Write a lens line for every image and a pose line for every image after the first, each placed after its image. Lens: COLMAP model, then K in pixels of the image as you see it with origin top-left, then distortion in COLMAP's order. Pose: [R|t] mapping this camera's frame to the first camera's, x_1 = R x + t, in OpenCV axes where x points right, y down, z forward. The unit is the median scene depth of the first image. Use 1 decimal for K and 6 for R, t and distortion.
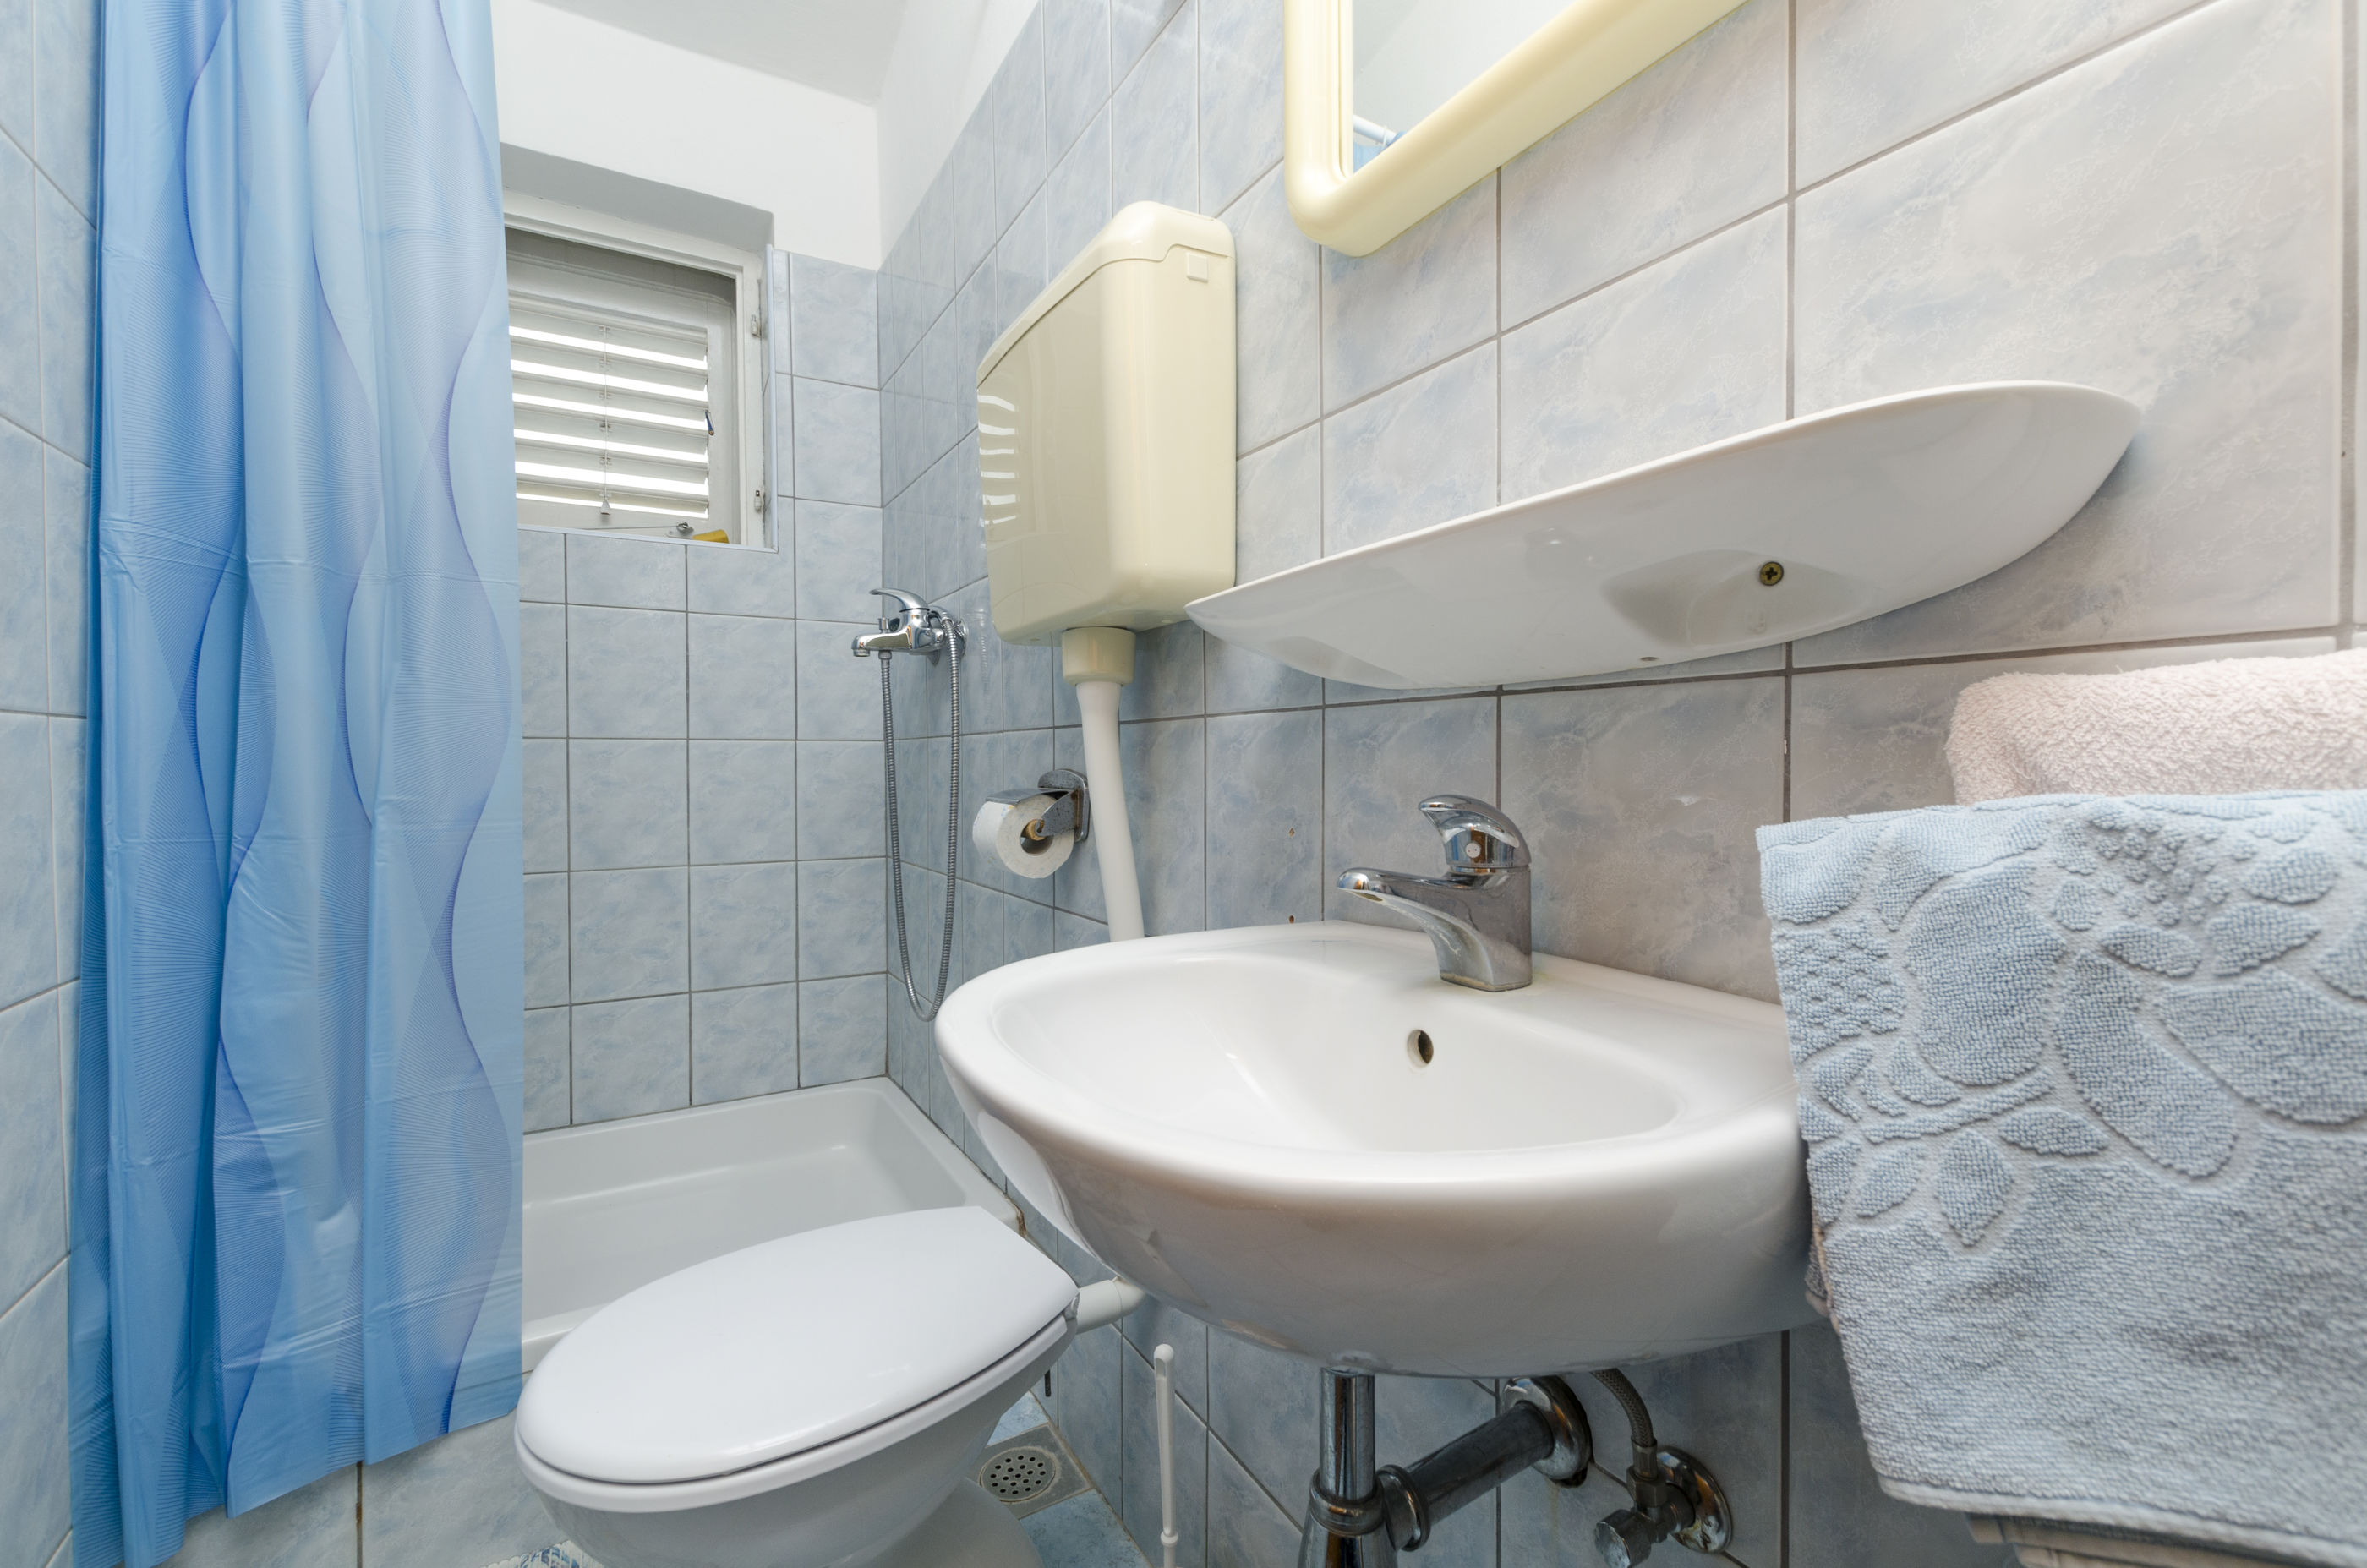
lens RADIAL K [[1017.7, 0, 1169.7], [0, 1017.7, 808.6], [0, 0, 1]] dist [0.011351, -0.004708]
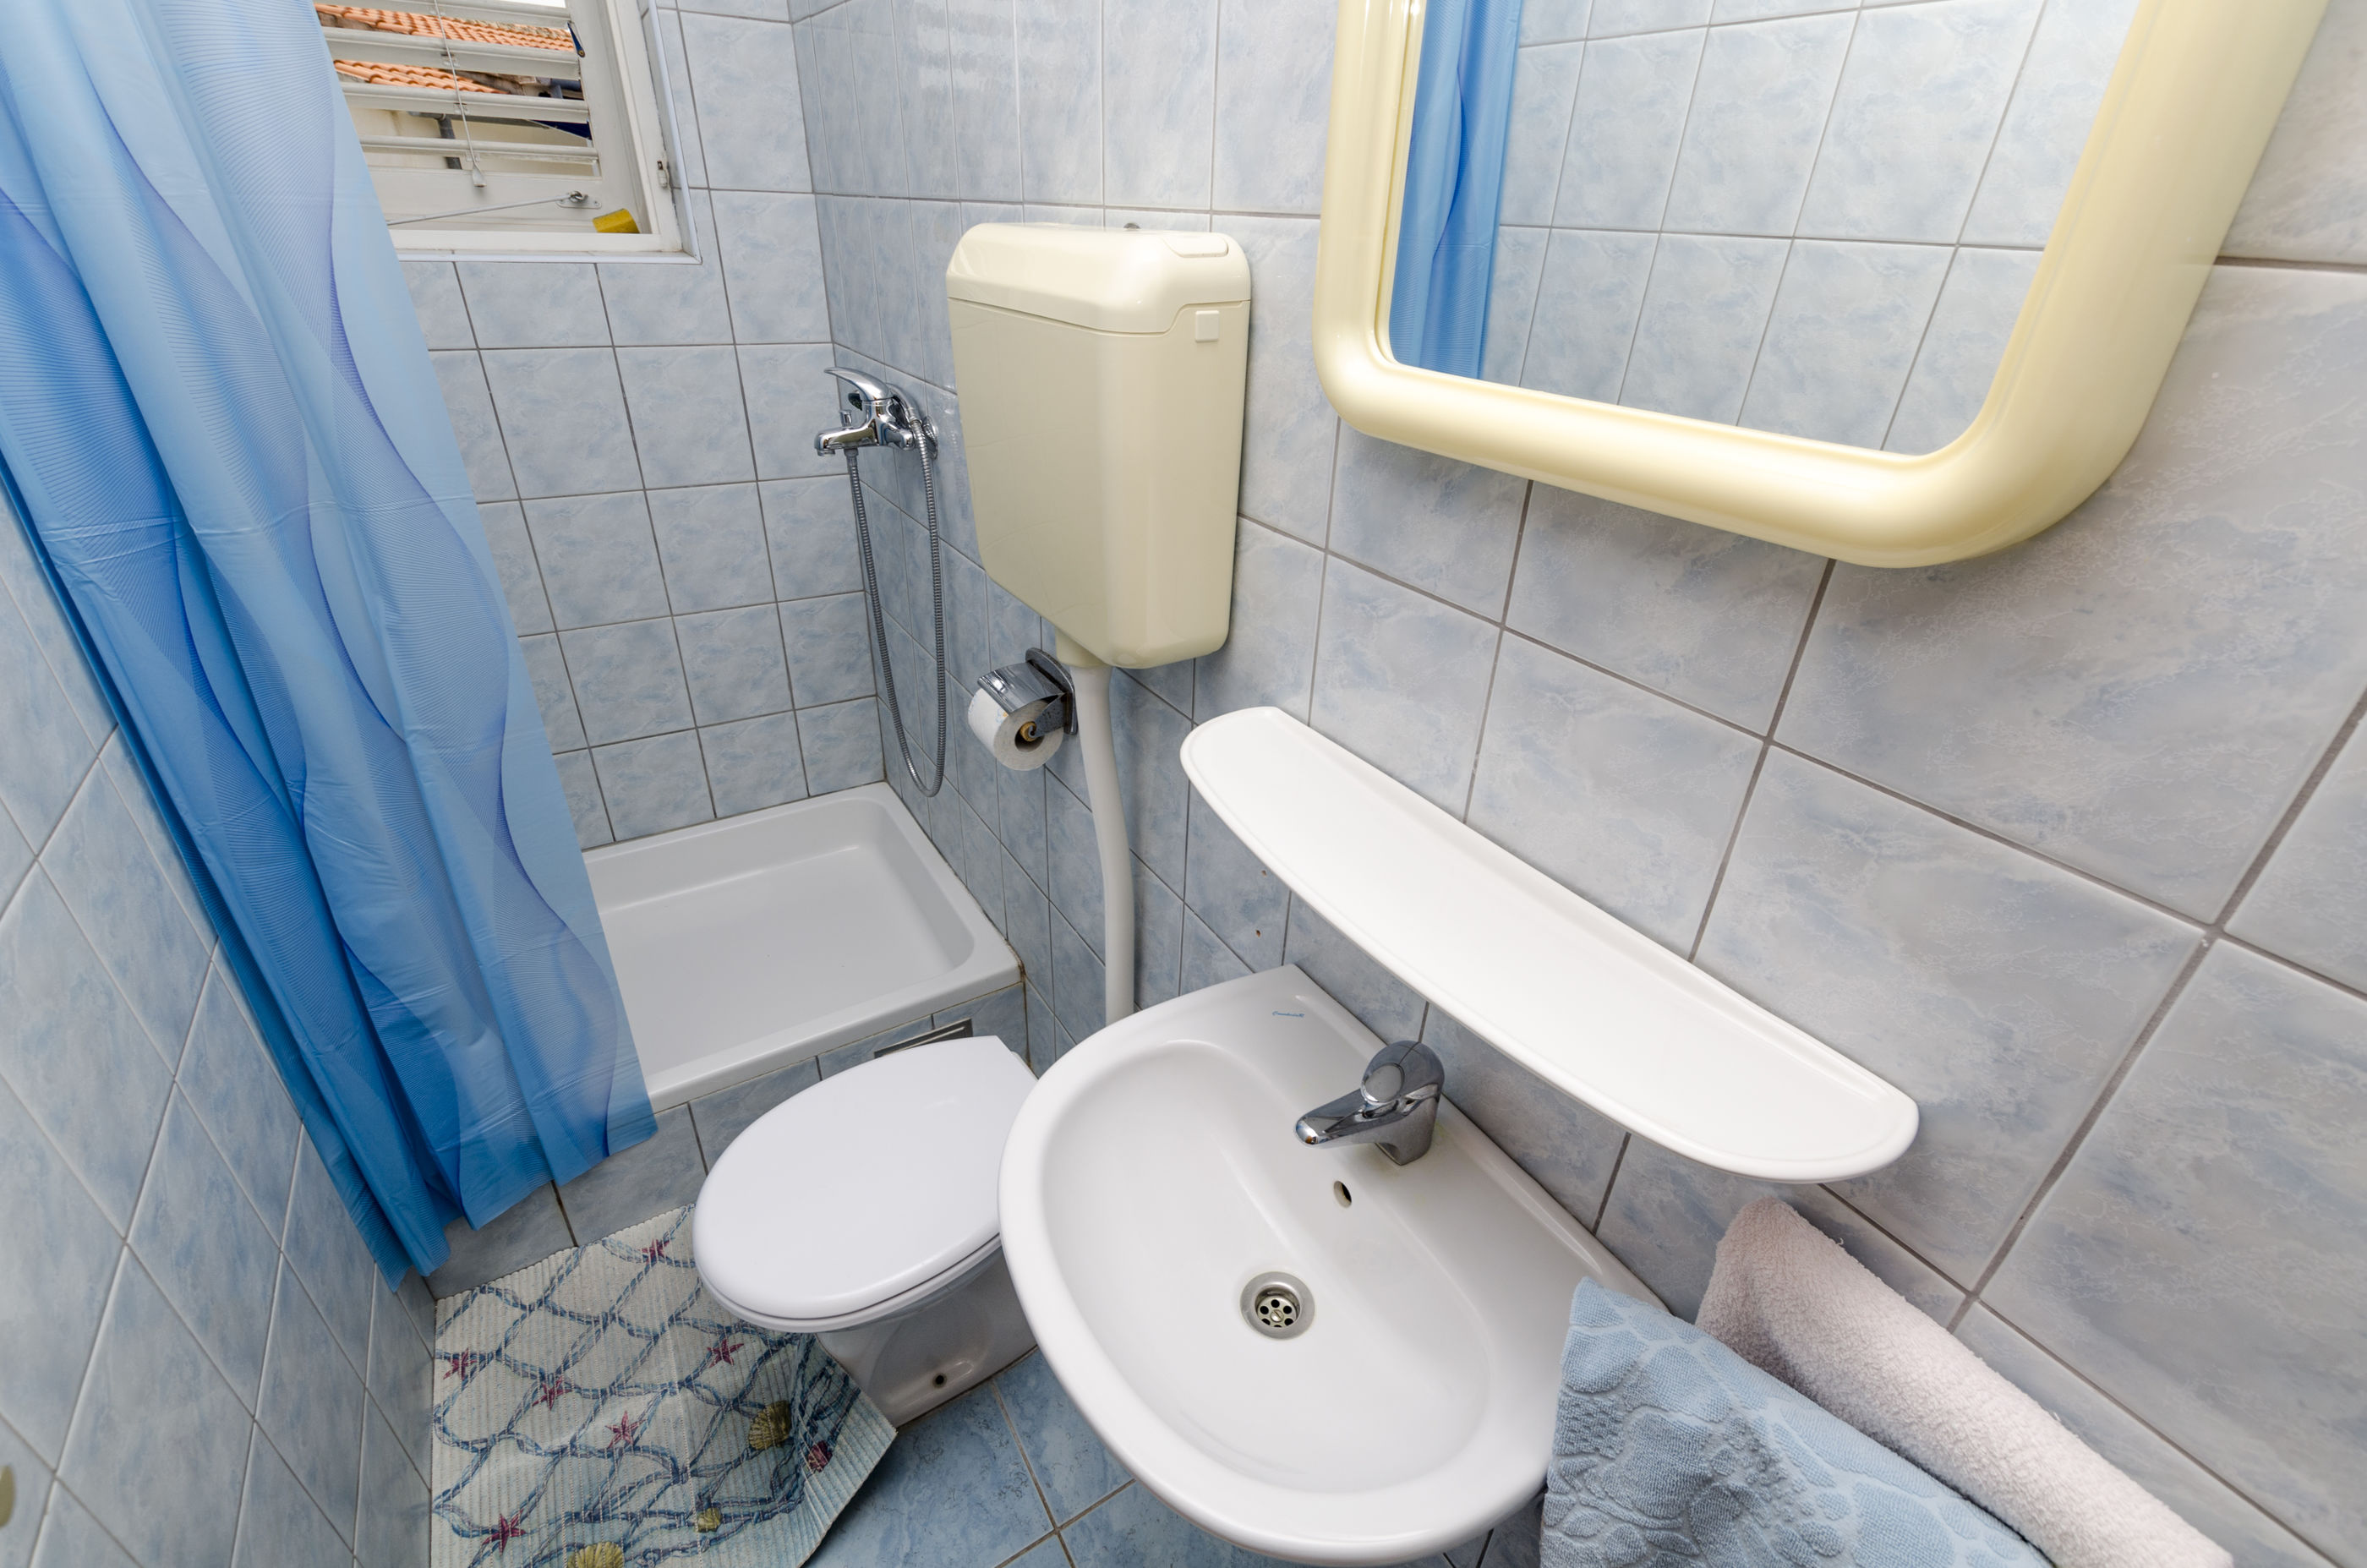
lens RADIAL K [[1017.7, 0, 1164.8], [0, 1017.7, 787.3], [0, 0, 1]] dist [0.011351, -0.004708]
pose [[0.999181, 0.013651, 0.038085, -0.028105], [-0.030013, 0.881352, 0.471505, -0.438529], [-0.027129, -0.472262, 0.881041, 0.020158]]
